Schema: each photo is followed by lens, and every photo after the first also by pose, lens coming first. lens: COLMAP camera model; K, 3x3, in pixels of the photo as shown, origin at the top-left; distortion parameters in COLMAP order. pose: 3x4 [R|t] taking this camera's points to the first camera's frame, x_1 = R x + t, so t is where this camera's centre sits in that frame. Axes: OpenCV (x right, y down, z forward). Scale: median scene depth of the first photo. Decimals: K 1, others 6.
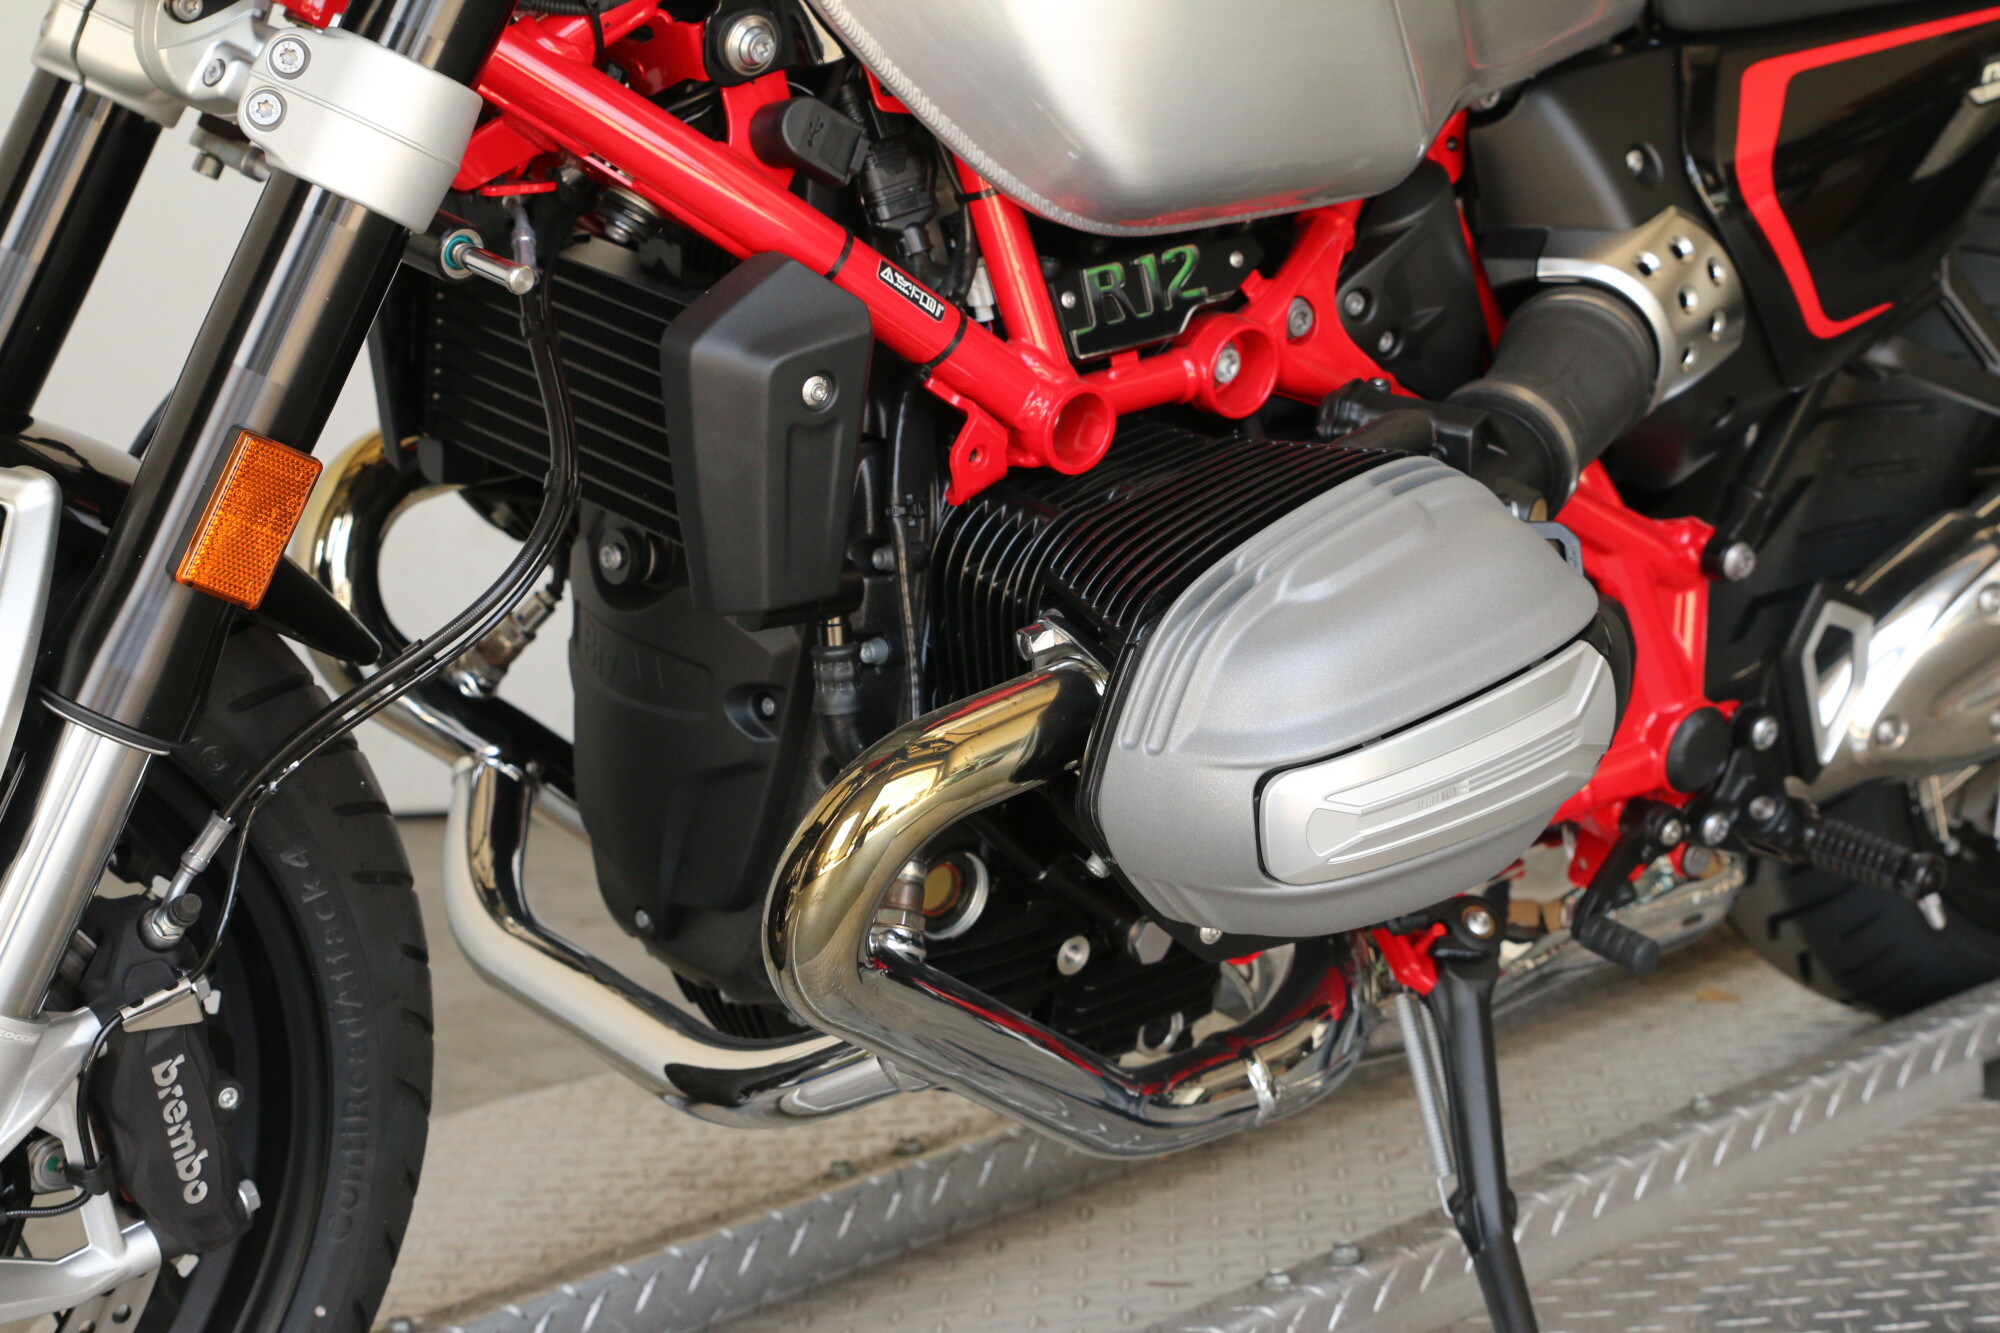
lens RADIAL K [[3844.0, 0, 1000.0], [0, 3844.0, 666.5], [0, 0, 1]] dist [-0.030731, 0.187366]
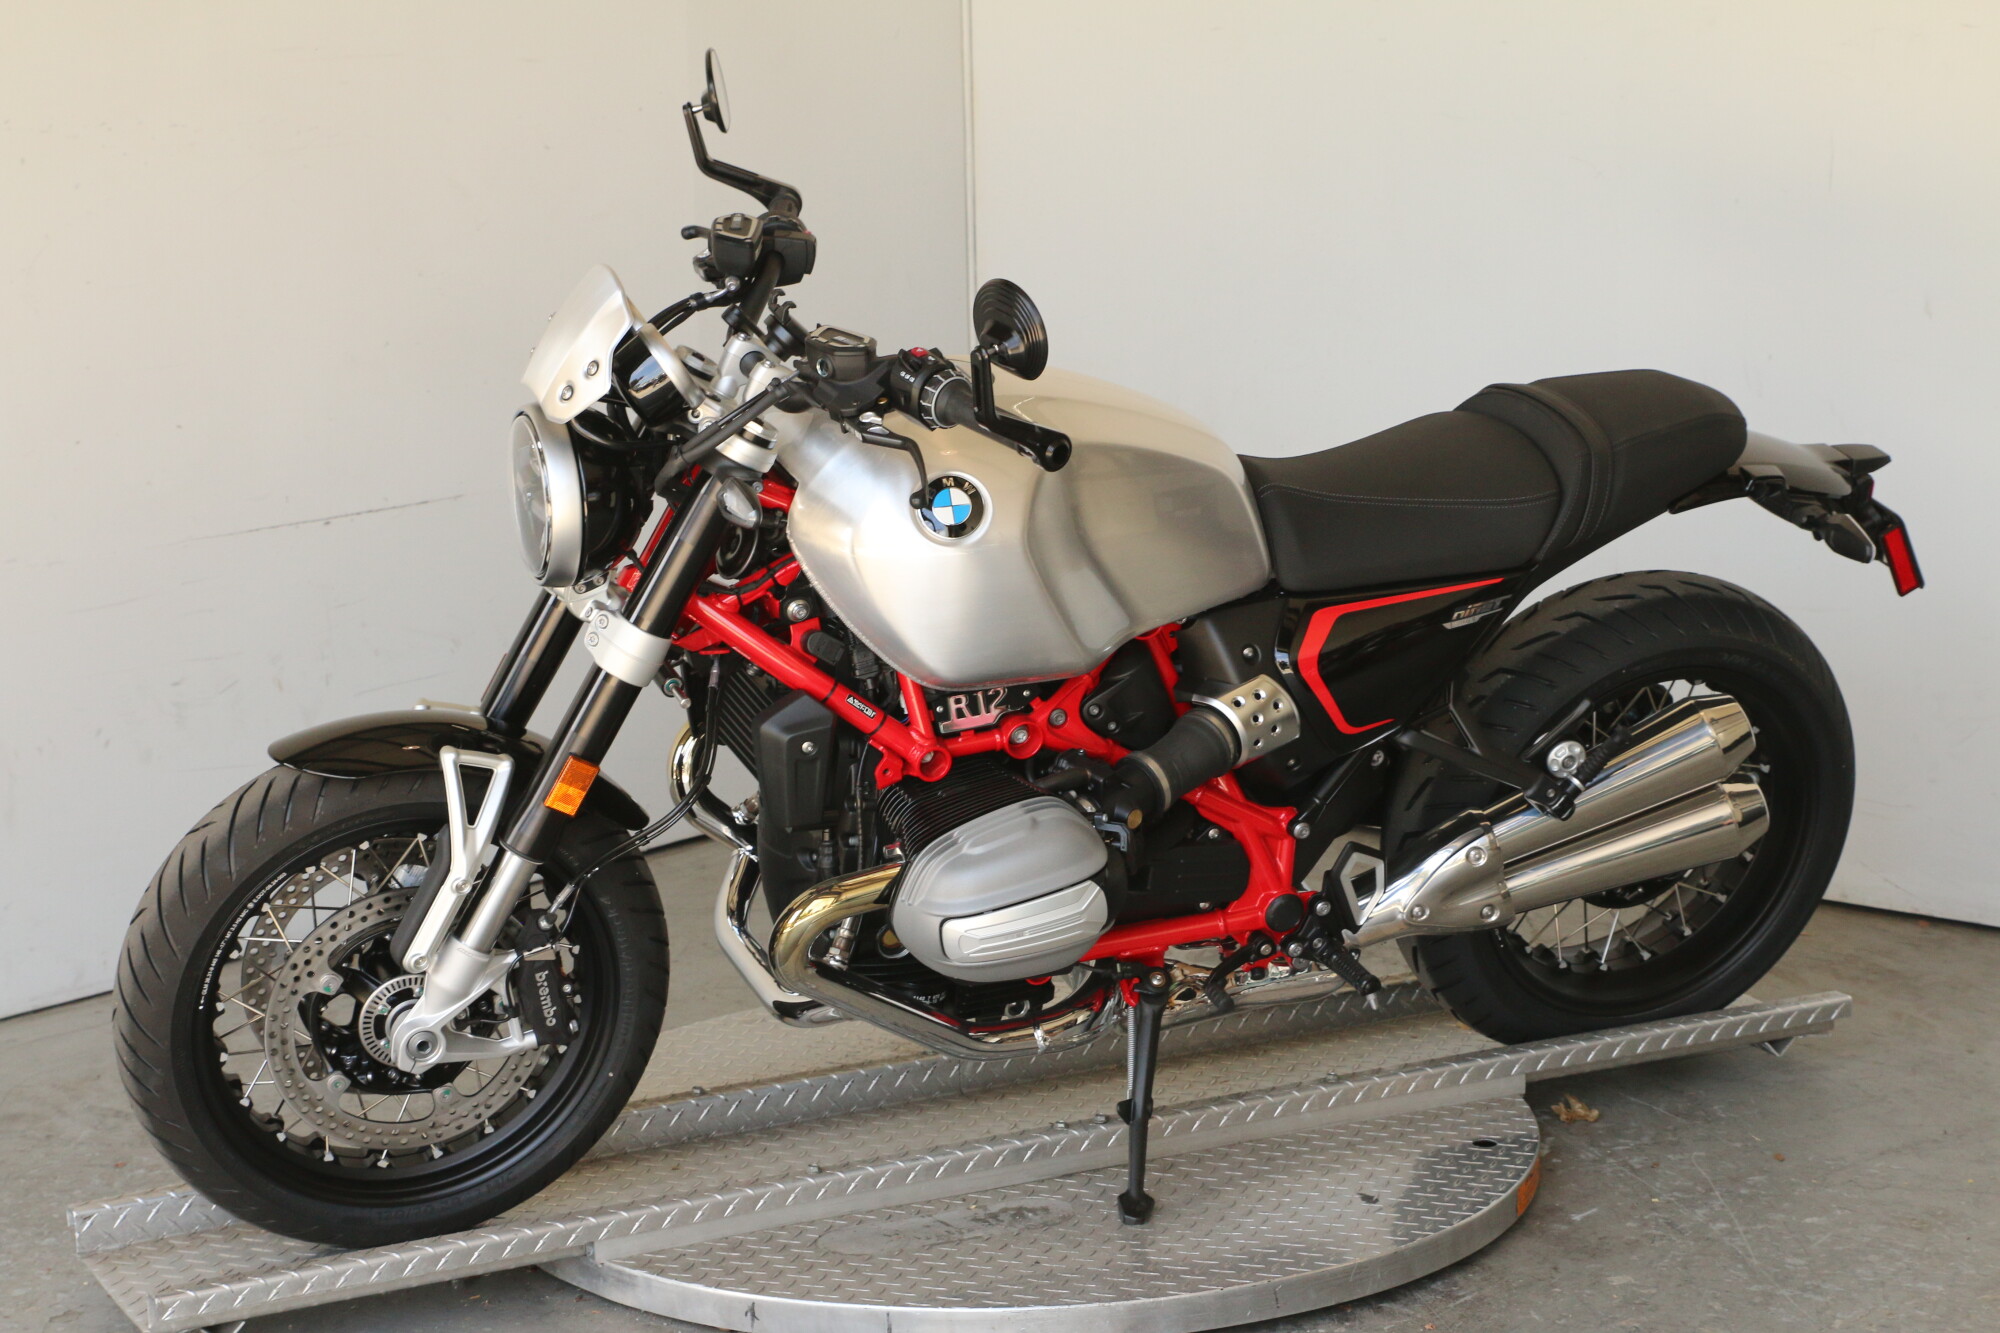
lens RADIAL K [[4016.7, 0, 1000.0], [0, 4016.7, 666.5], [0, 0, 1]] dist [0.043584, 0.085083]
pose [[0.955286, 0.112344, -0.273508, 0.755949], [-0.100788, 0.993331, 0.055989, -0.271349], [0.277974, -0.025919, 0.960239, -1.454847]]
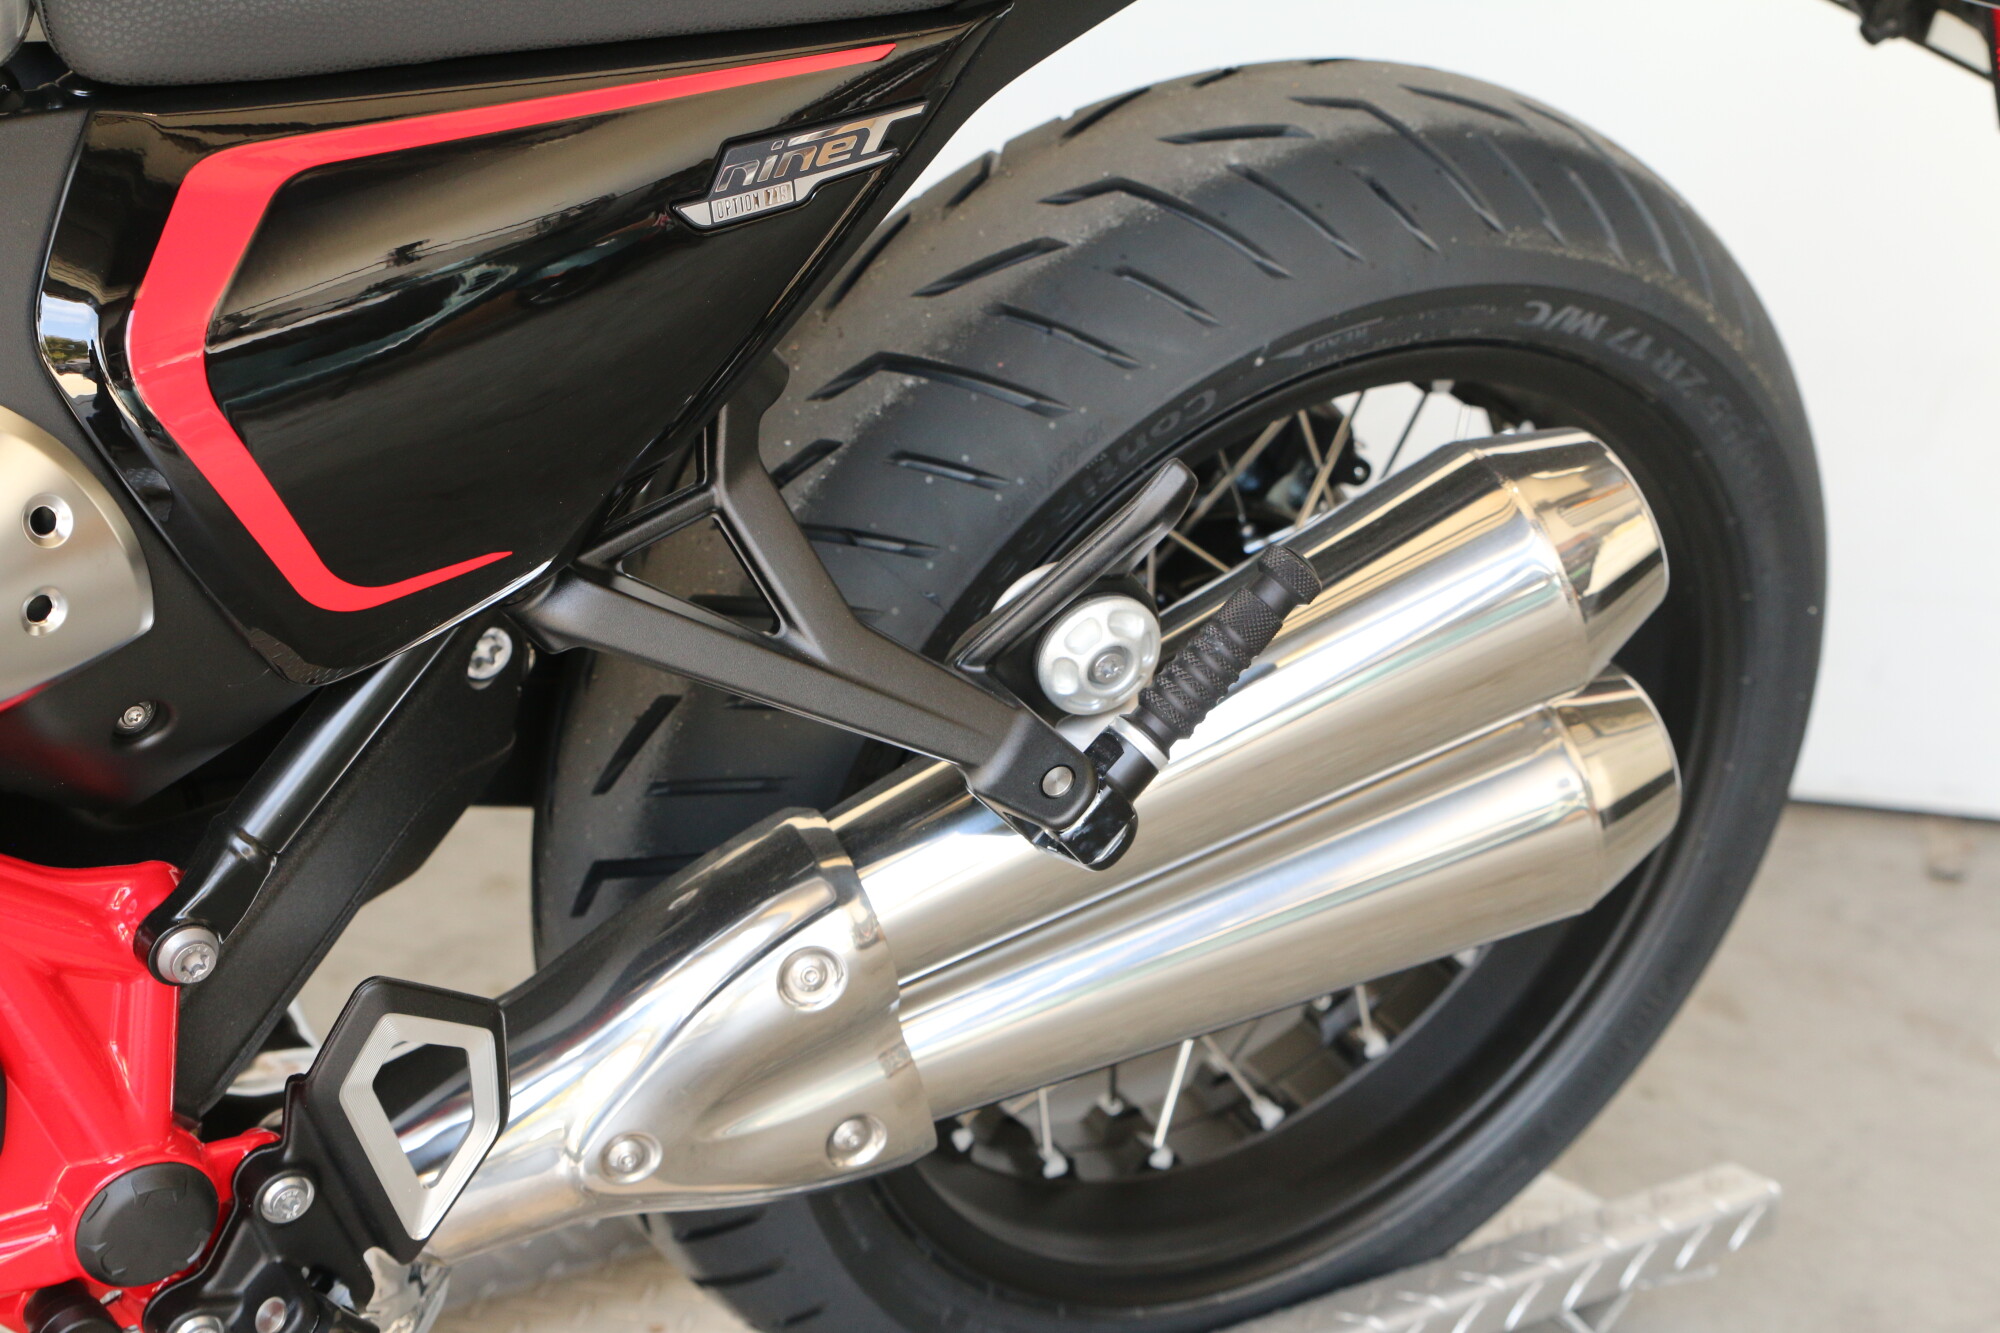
lens RADIAL K [[3844.0, 0, 1000.0], [0, 3844.0, 666.5], [0, 0, 1]] dist [-0.030731, 0.187366]
pose [[0.987286, 0.119201, -0.105153, 0.445176], [-0.104500, 0.985225, 0.135692, -0.198317], [0.119774, -0.122978, 0.985155, 0.496083]]
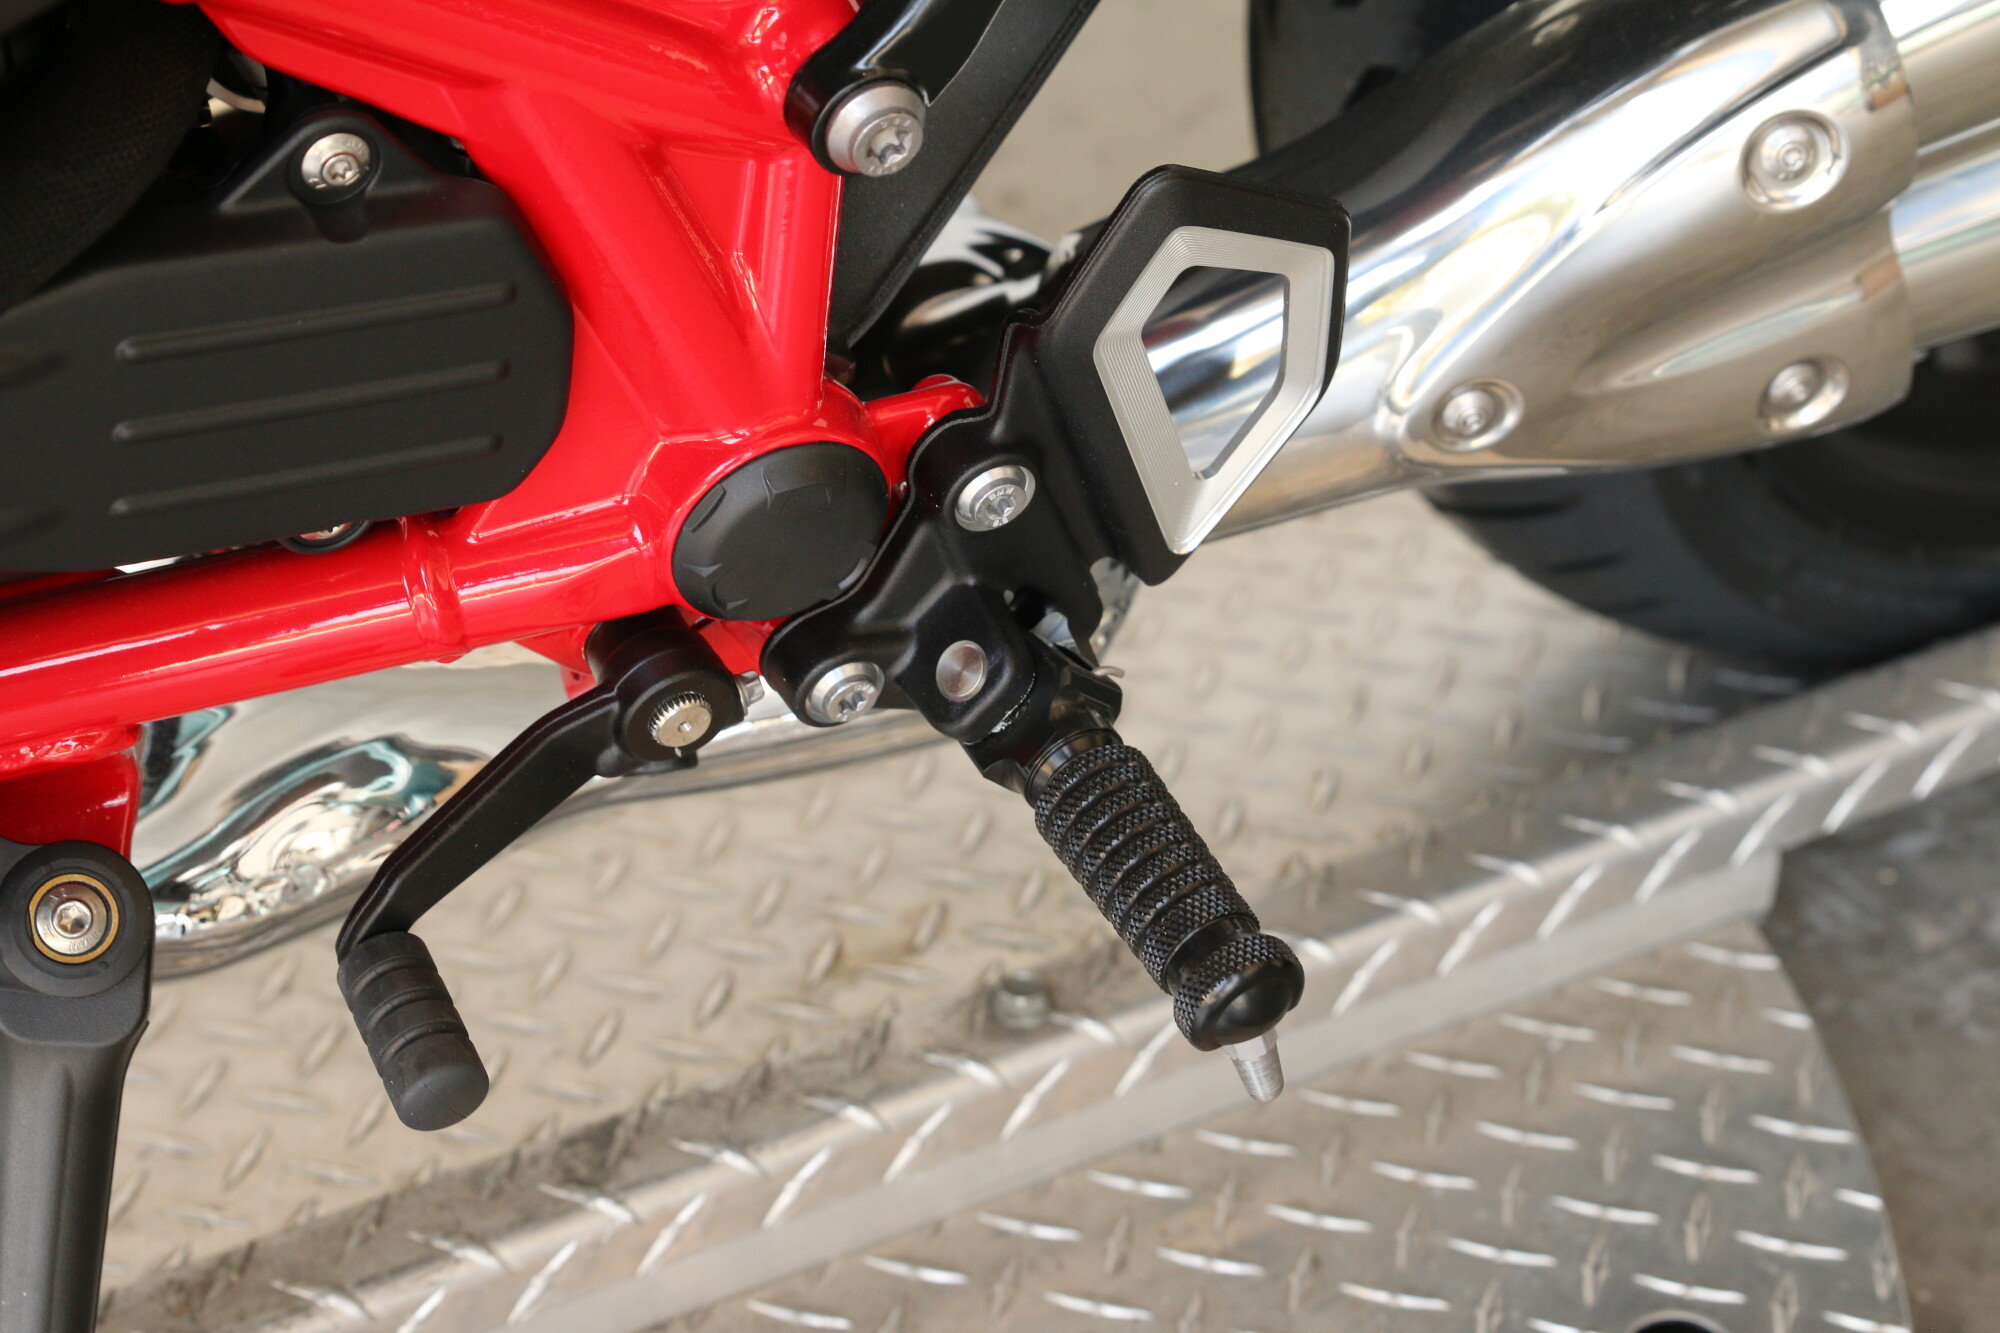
lens RADIAL K [[3844.0, 0, 1000.0], [0, 3844.0, 666.5], [0, 0, 1]] dist [-0.030731, 0.187366]
pose [[0.969847, 0.200282, -0.138868, 0.311848], [-0.126347, 0.900431, 0.416246, -0.159073], [0.208408, -0.386149, 0.898585, 0.769898]]
